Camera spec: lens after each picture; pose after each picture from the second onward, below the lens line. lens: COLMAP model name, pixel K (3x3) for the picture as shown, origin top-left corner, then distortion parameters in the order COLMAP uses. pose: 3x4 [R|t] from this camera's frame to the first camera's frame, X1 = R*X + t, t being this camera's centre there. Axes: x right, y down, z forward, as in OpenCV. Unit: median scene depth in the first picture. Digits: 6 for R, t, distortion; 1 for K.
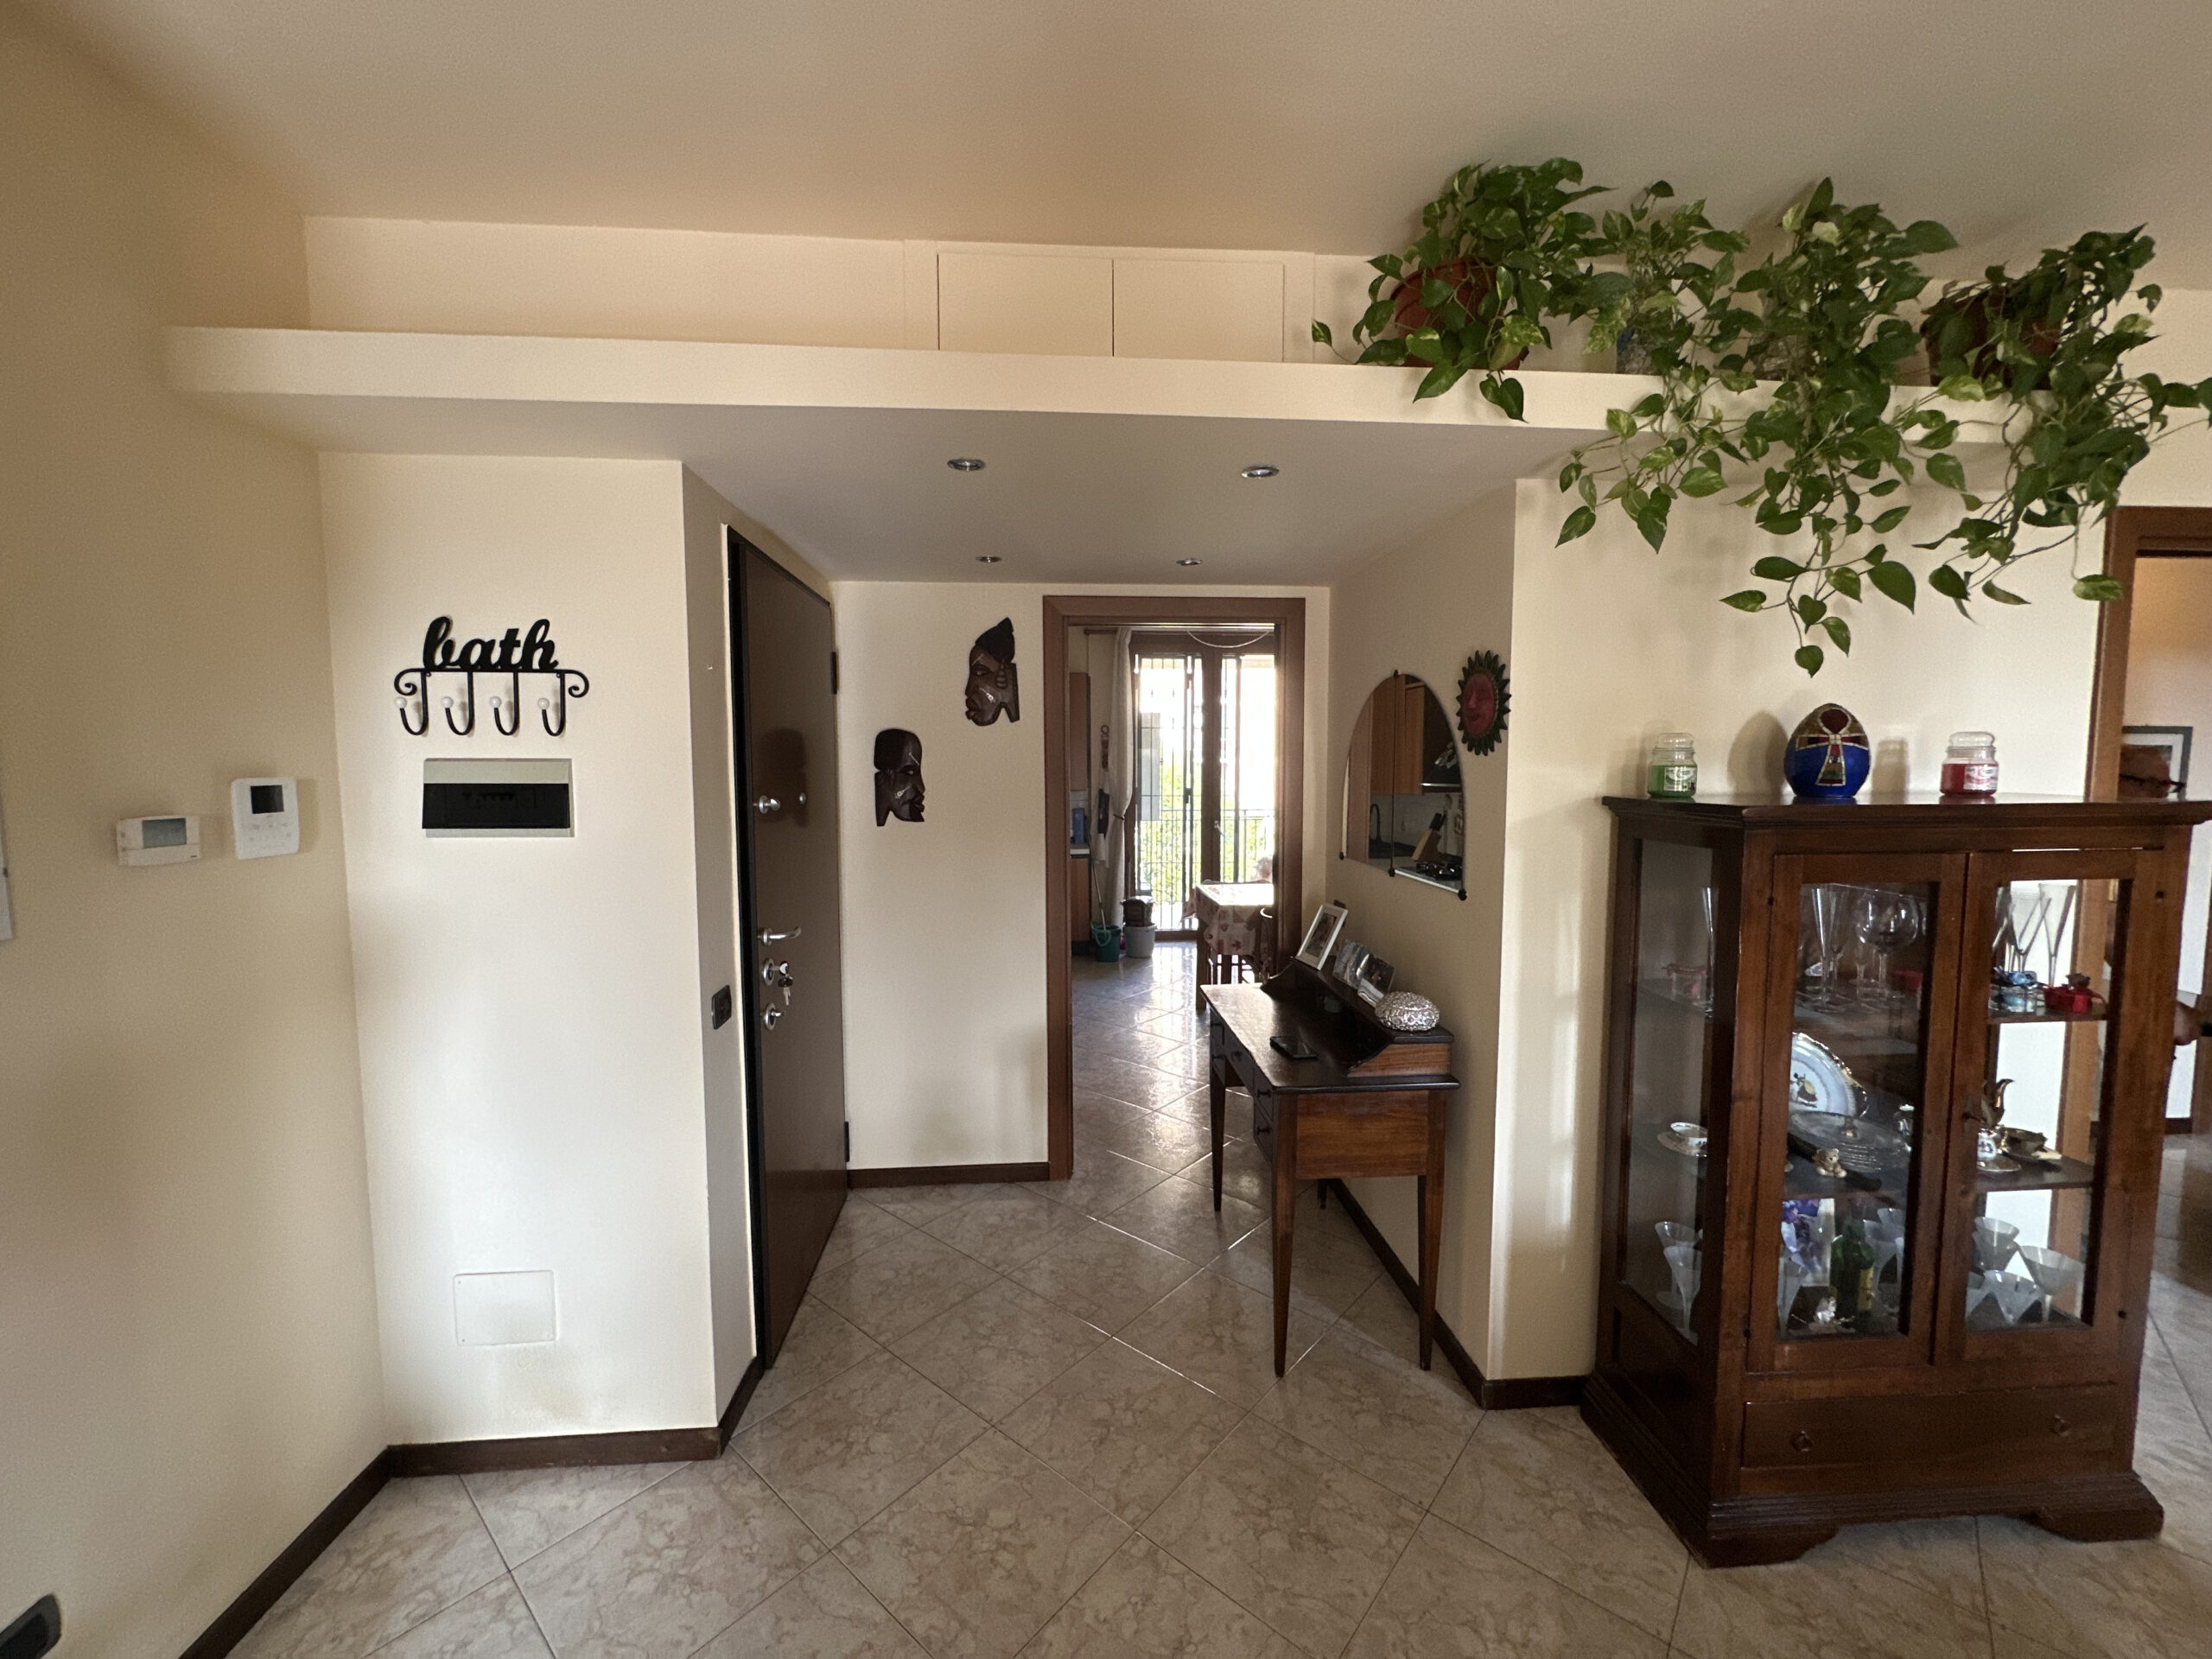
lens RADIAL K [[885.6, 0, 1108.5], [0, 885.6, 826.9], [0, 0, 1]] dist [-0.004938, 0.001021]
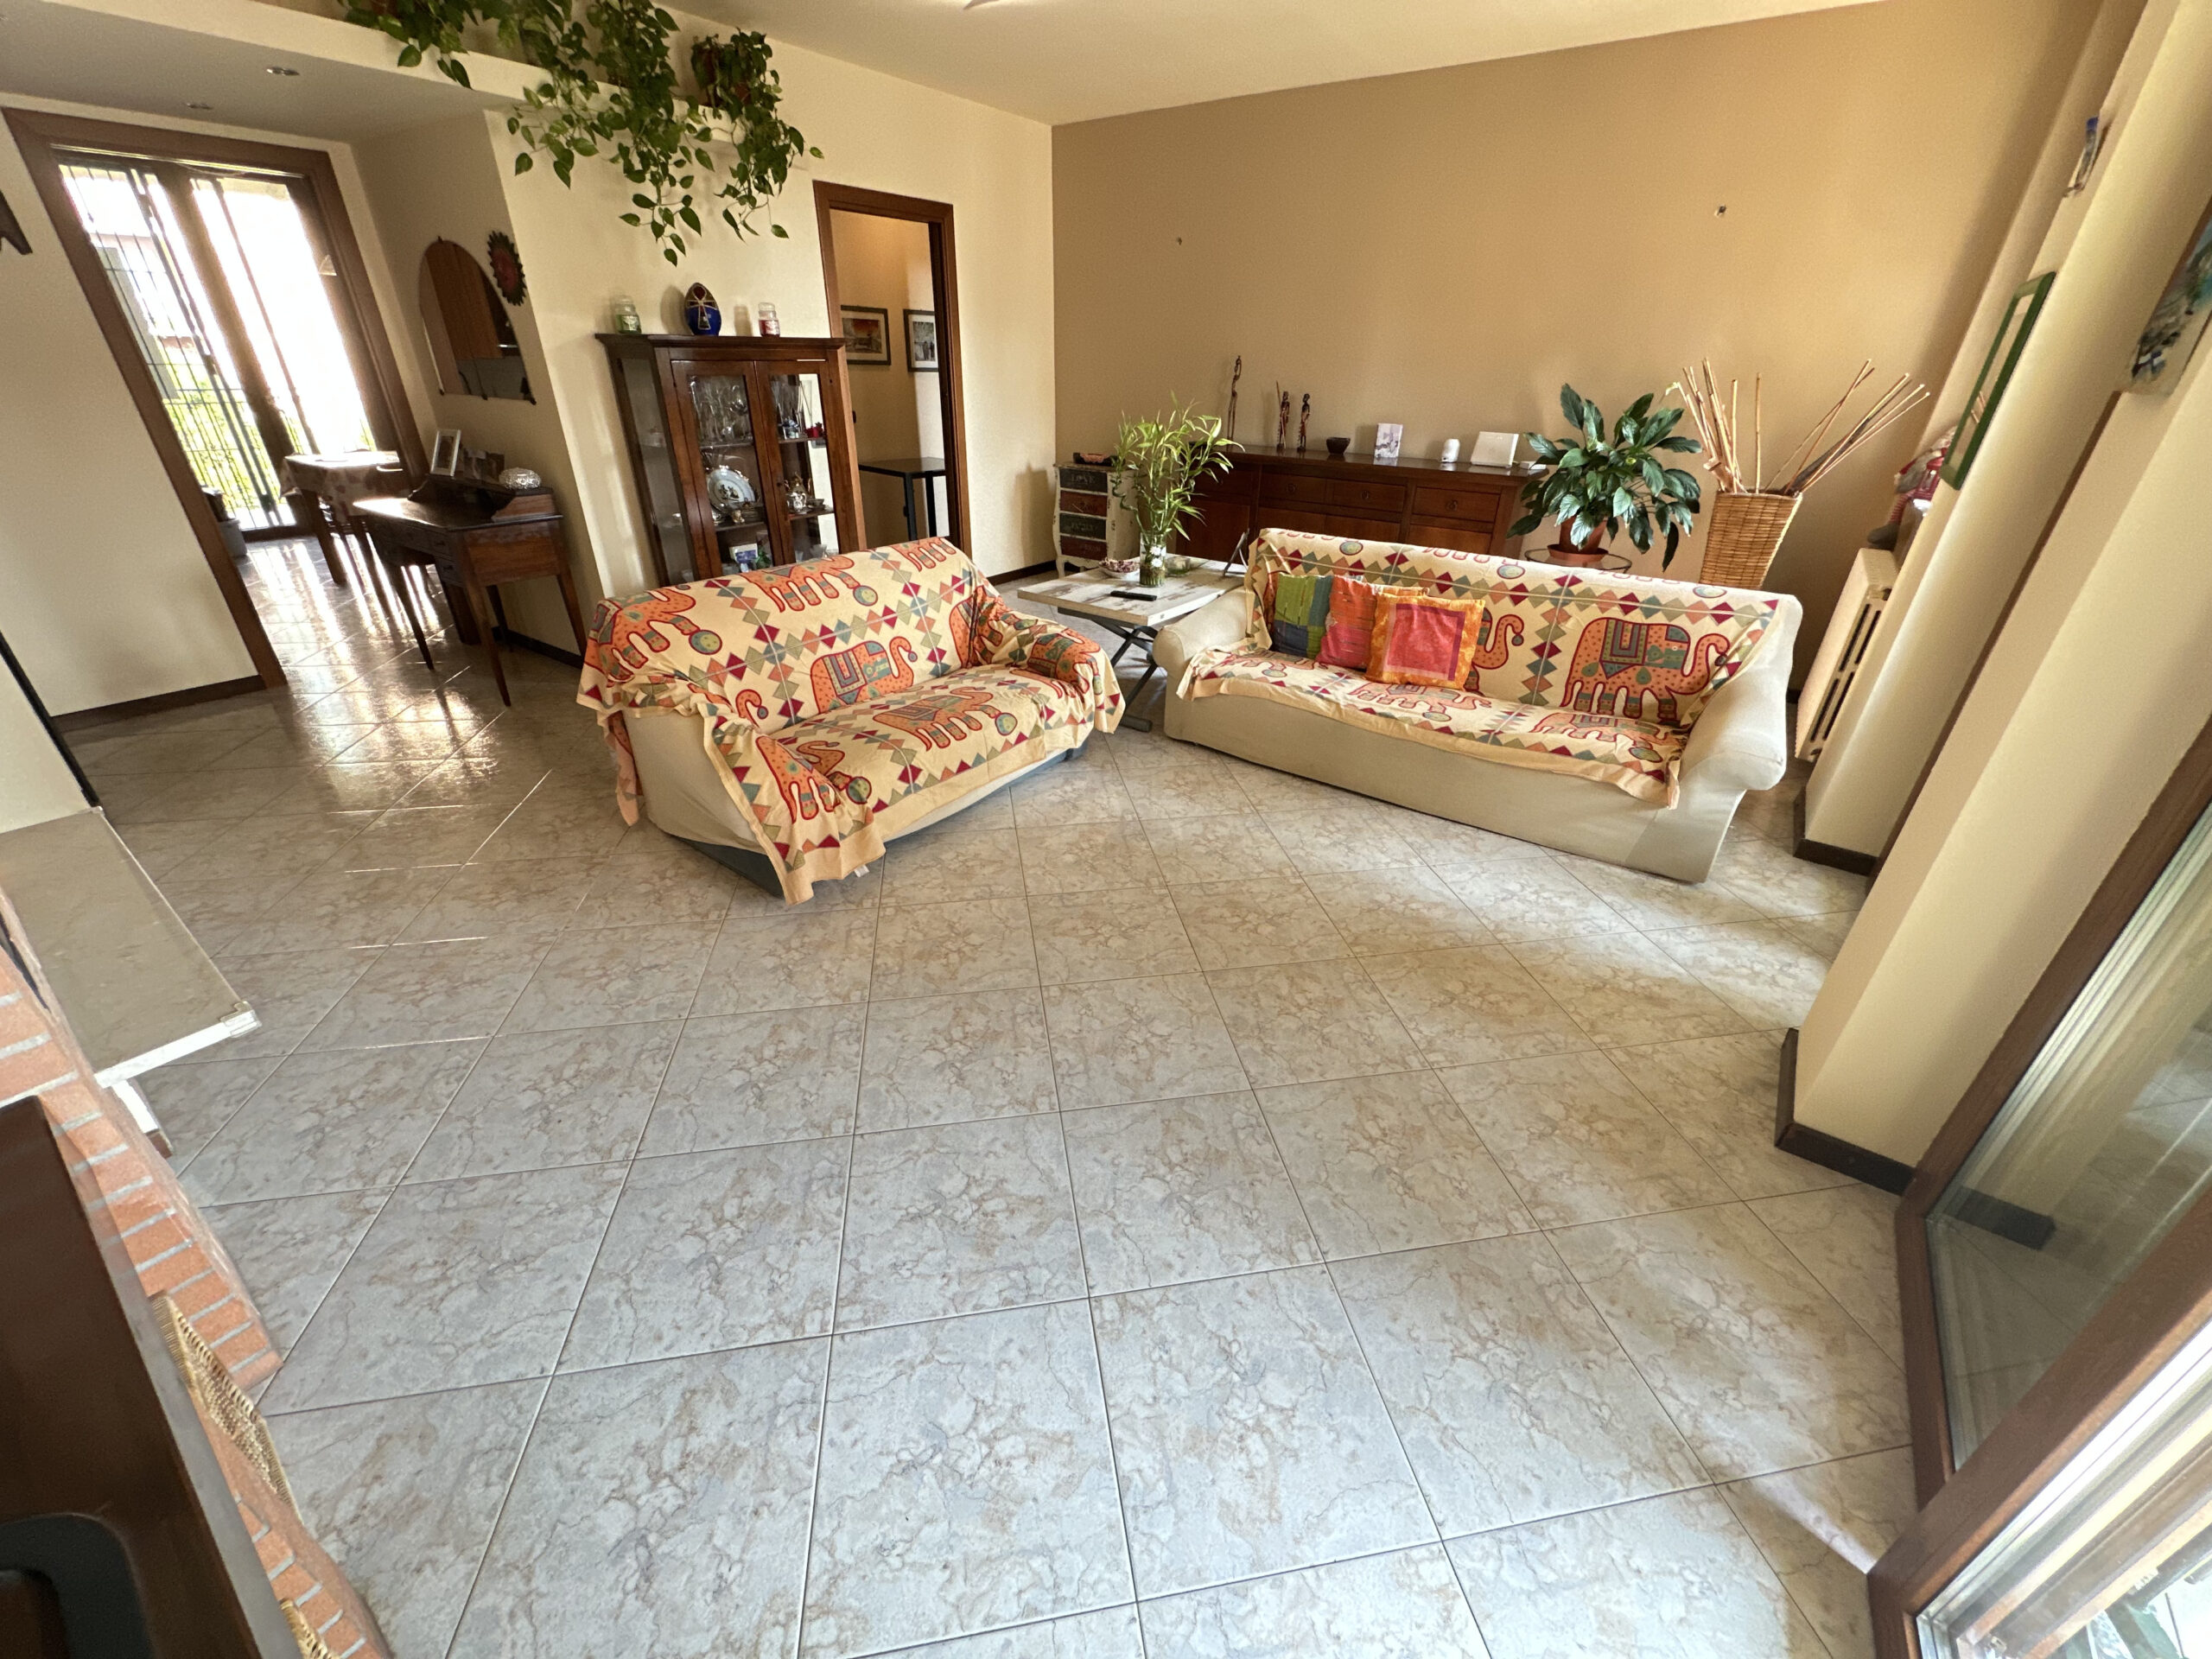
lens RADIAL K [[885.6, 0, 1108.5], [0, 885.6, 826.9], [0, 0, 1]] dist [-0.004938, 0.001021]
pose [[0.643346, -0.350767, 0.680491, -0.376297], [0.039533, 0.902897, 0.428035, 0.153702], [-0.764554, -0.248473, 0.594742, -1.207706]]
